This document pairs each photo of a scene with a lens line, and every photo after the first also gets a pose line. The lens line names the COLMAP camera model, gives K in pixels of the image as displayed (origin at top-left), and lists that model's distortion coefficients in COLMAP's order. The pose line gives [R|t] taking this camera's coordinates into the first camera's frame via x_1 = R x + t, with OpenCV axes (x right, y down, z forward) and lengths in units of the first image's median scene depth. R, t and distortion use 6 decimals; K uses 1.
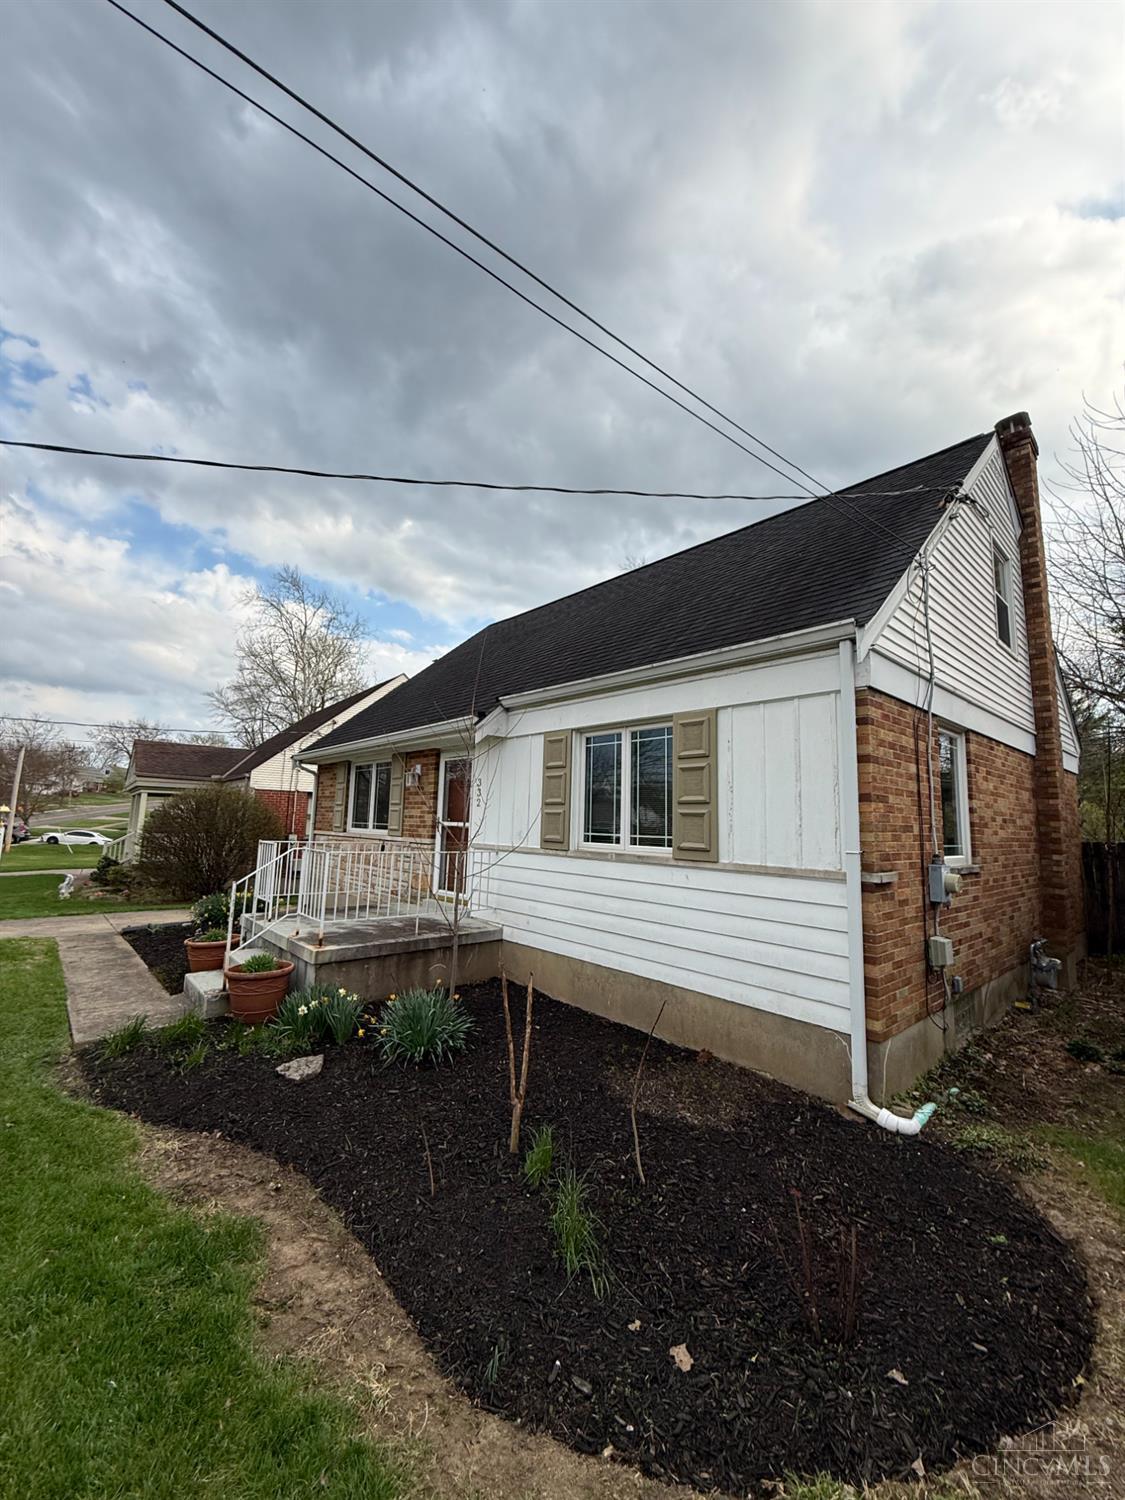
lens RADIAL K [[600.4, 0, 564.4], [0, 600.4, 749.6], [0, 0, 1]] dist [0.000701, 0.000104]
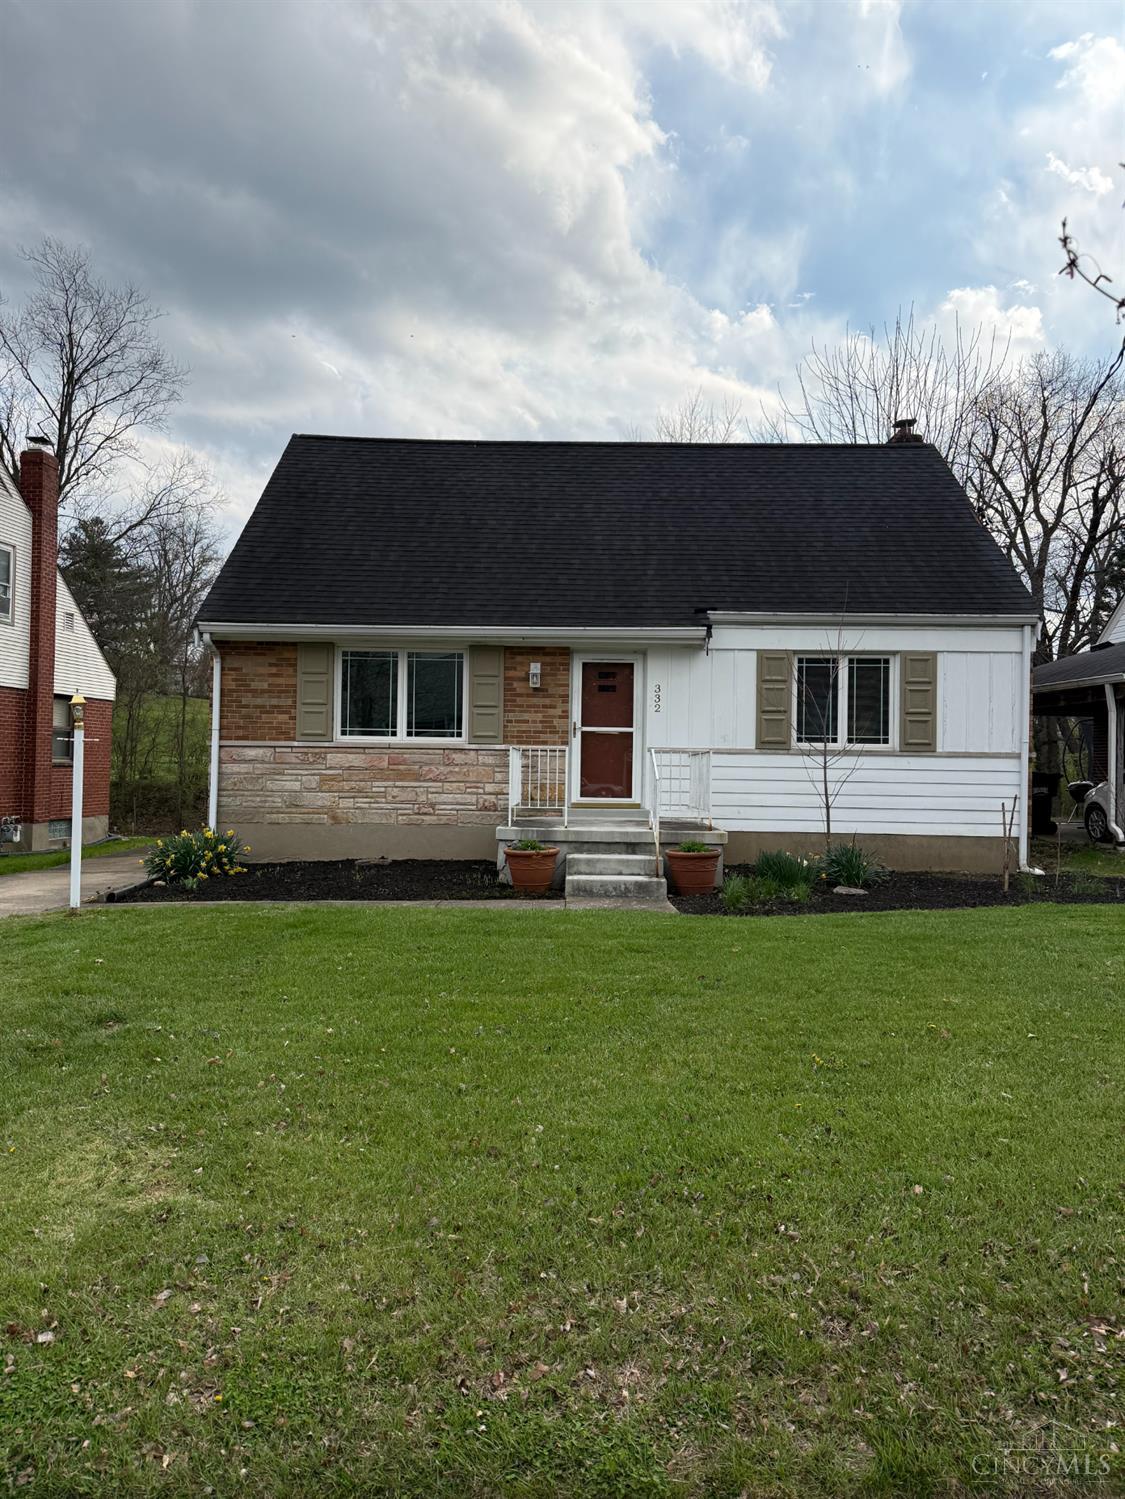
lens RADIAL K [[1037.8, 0, 556.4], [0, 1037.8, 740.9], [0, 0, 1]] dist [0.043457, 0.000638]
pose [[0.694522, -0.012906, 0.719356, -1.935832], [-0.083485, 0.991639, 0.098394, -0.020311], [-0.714612, -0.128392, 0.687638, -0.129129]]
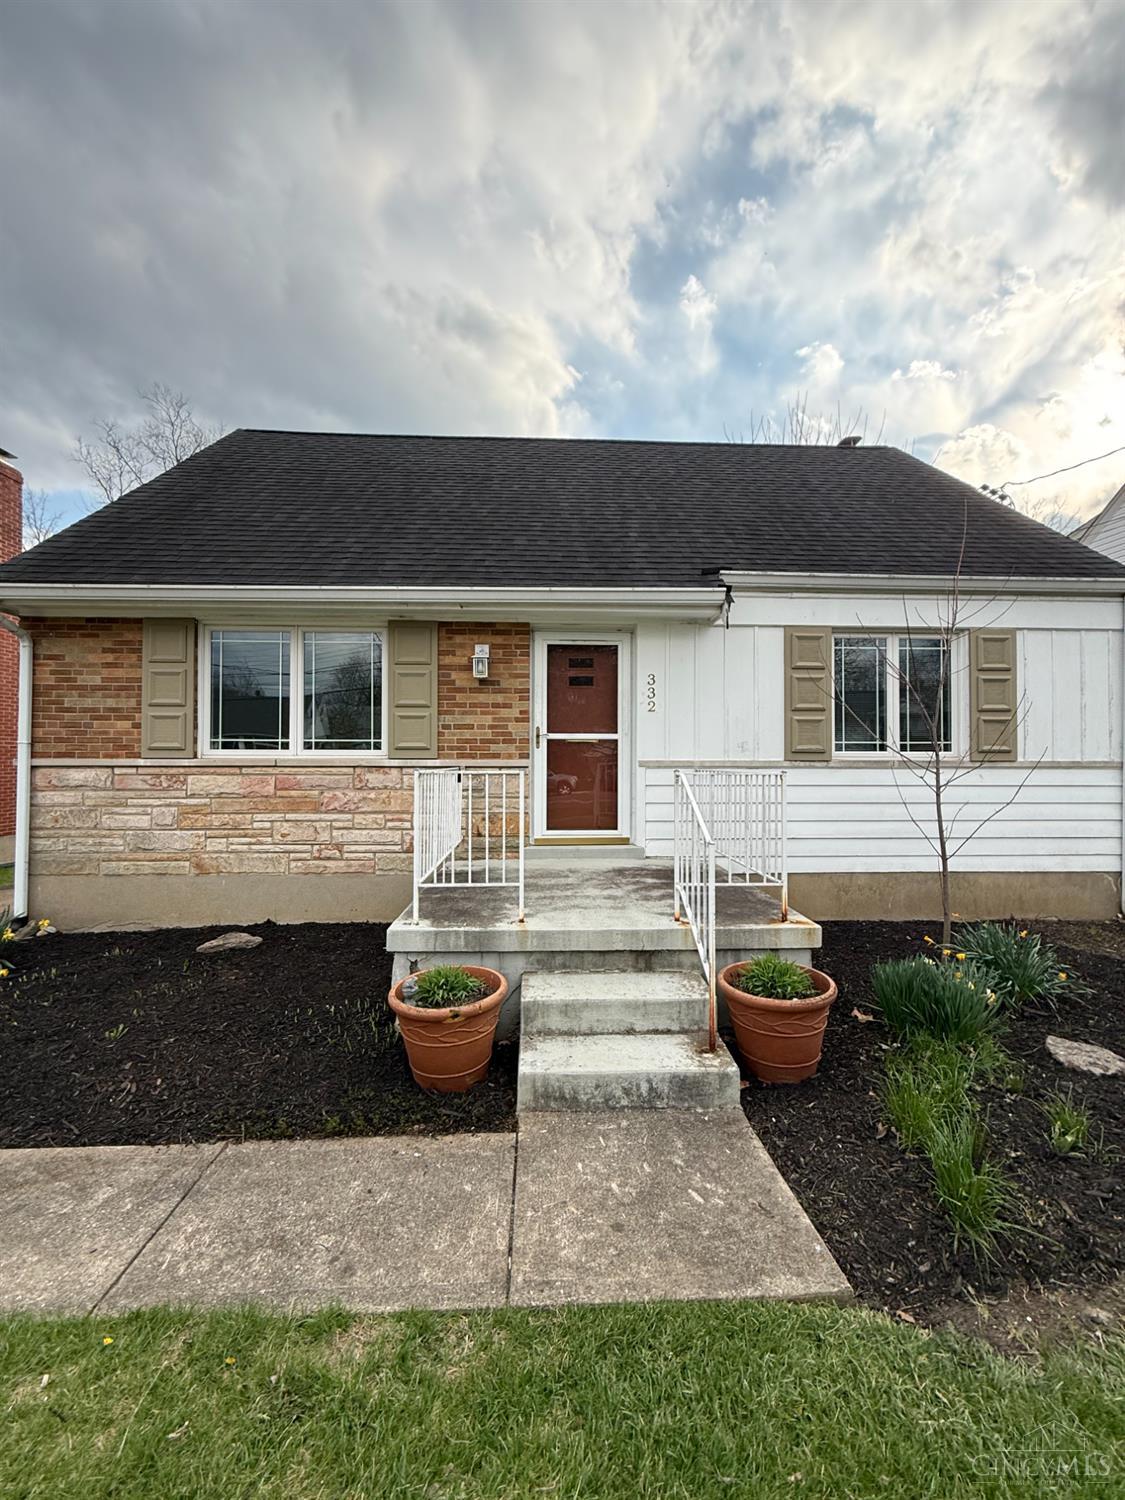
lens RADIAL K [[600.4, 0, 564.2], [0, 600.4, 749.5], [0, 0, 1]] dist [0.000701, 0.000104]
pose [[0.639232, -0.023915, 0.768642, -0.990322], [-0.078251, 0.992306, 0.095951, 0.098287], [-0.765023, -0.121482, 0.632442, 0.760605]]
